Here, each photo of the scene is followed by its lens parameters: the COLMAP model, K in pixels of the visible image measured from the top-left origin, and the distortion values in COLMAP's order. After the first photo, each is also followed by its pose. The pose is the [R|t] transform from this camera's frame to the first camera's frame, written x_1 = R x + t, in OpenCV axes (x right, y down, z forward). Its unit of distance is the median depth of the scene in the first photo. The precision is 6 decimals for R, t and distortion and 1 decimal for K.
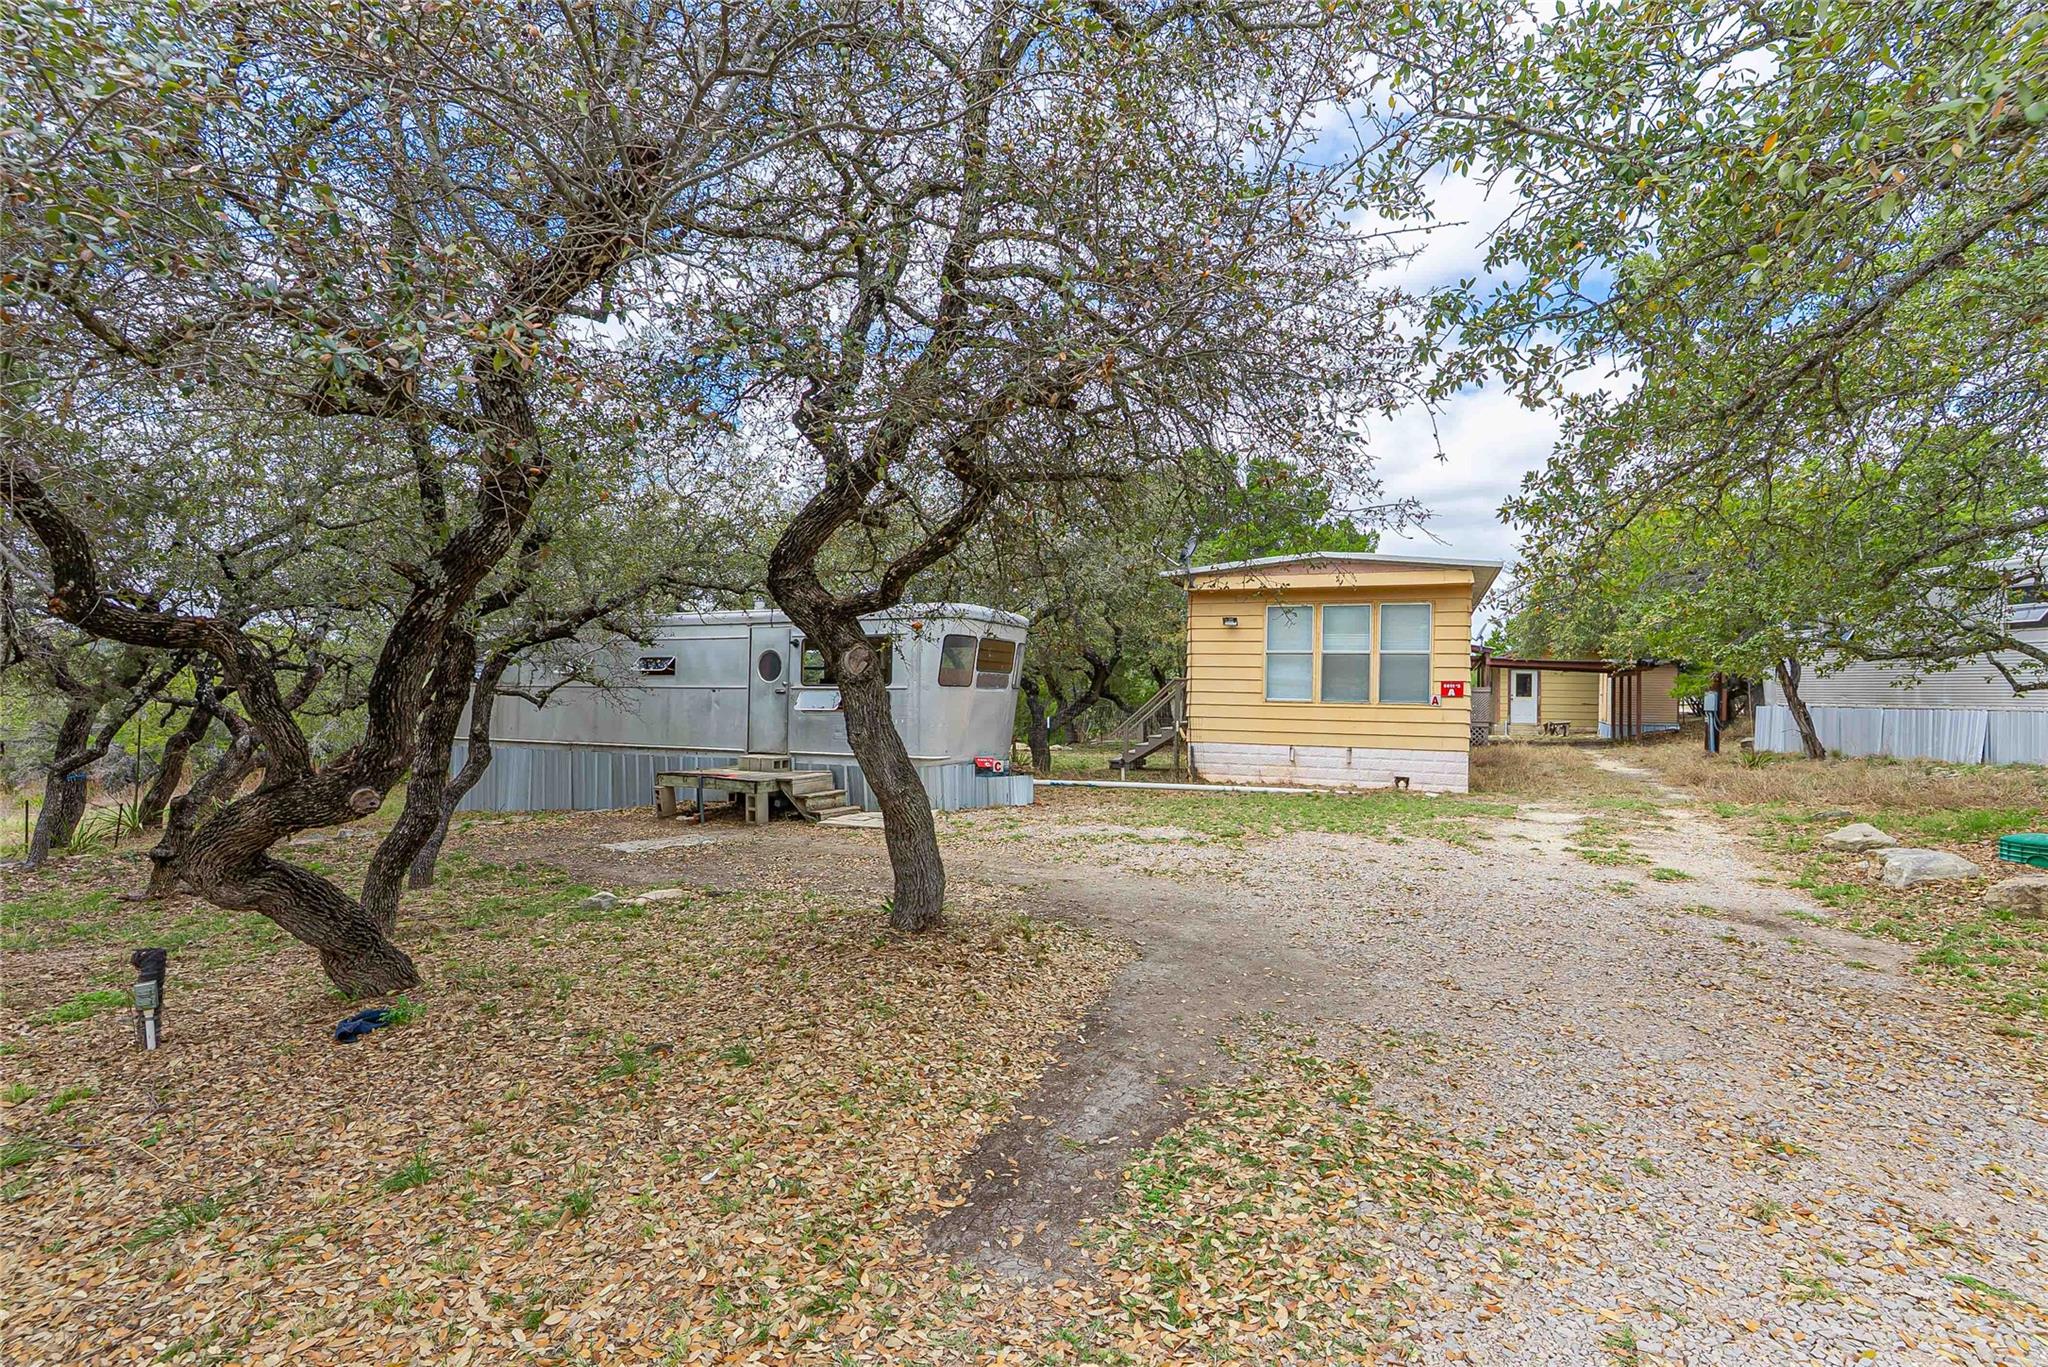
lens RADIAL K [[970.4, 0, 1024.0], [0, 970.4, 683.5], [0, 0, 1]] dist [0.000419, 0.000078]
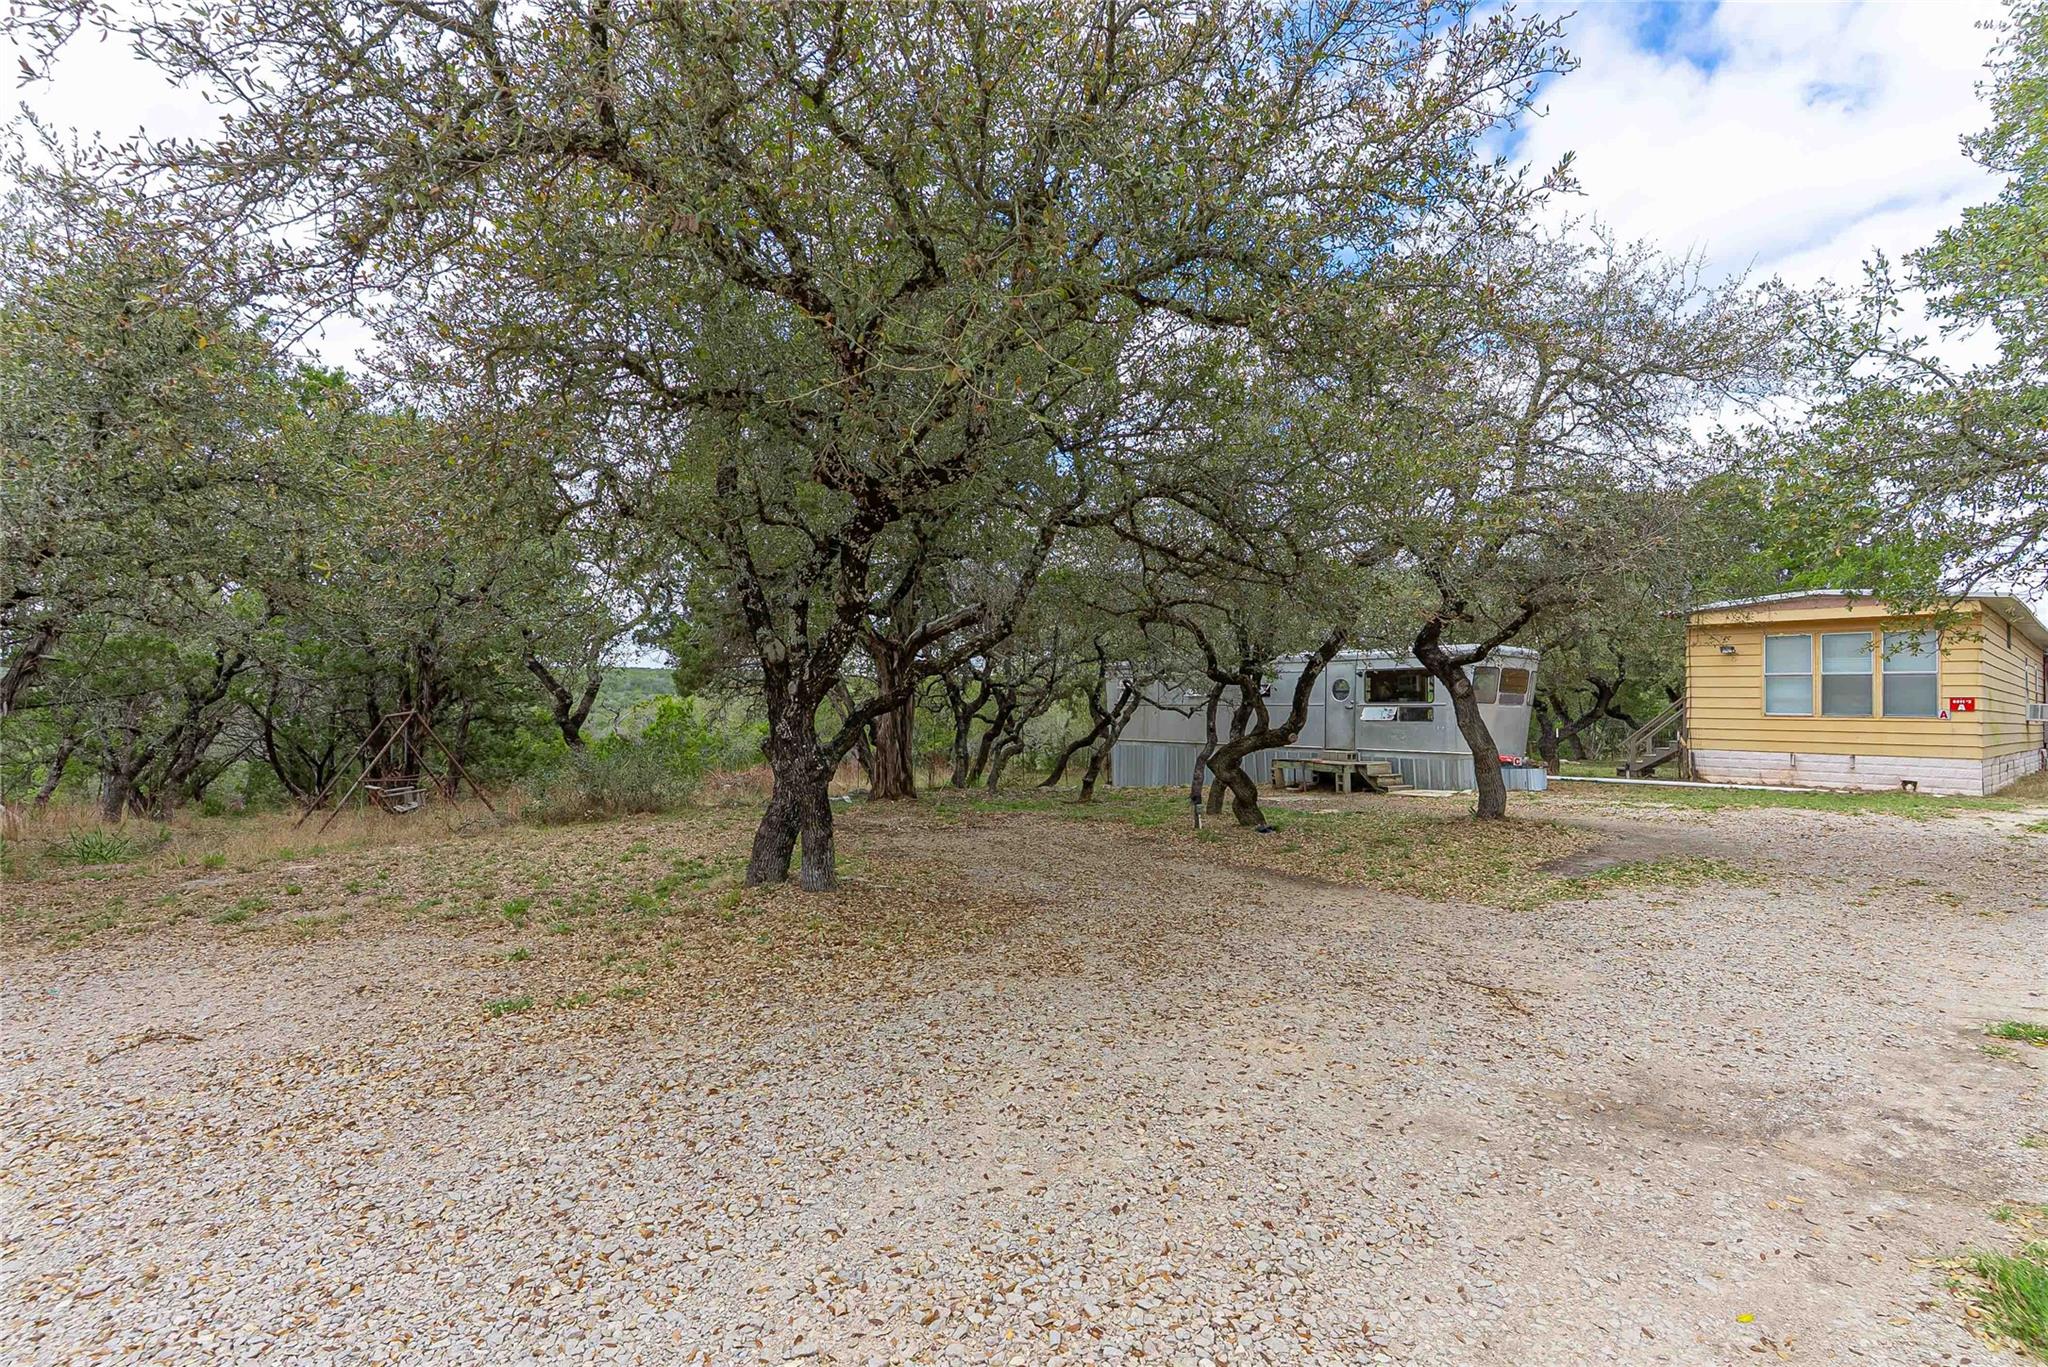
lens RADIAL K [[970.4, 0, 1024.0], [0, 970.4, 683.5], [0, 0, 1]] dist [0.000419, 0.000078]
pose [[0.891714, -0.012553, -0.452426, -0.025664], [0.001056, 0.999670, -0.025654, 0.009213], [0.452599, 0.022398, 0.891433, -0.514233]]
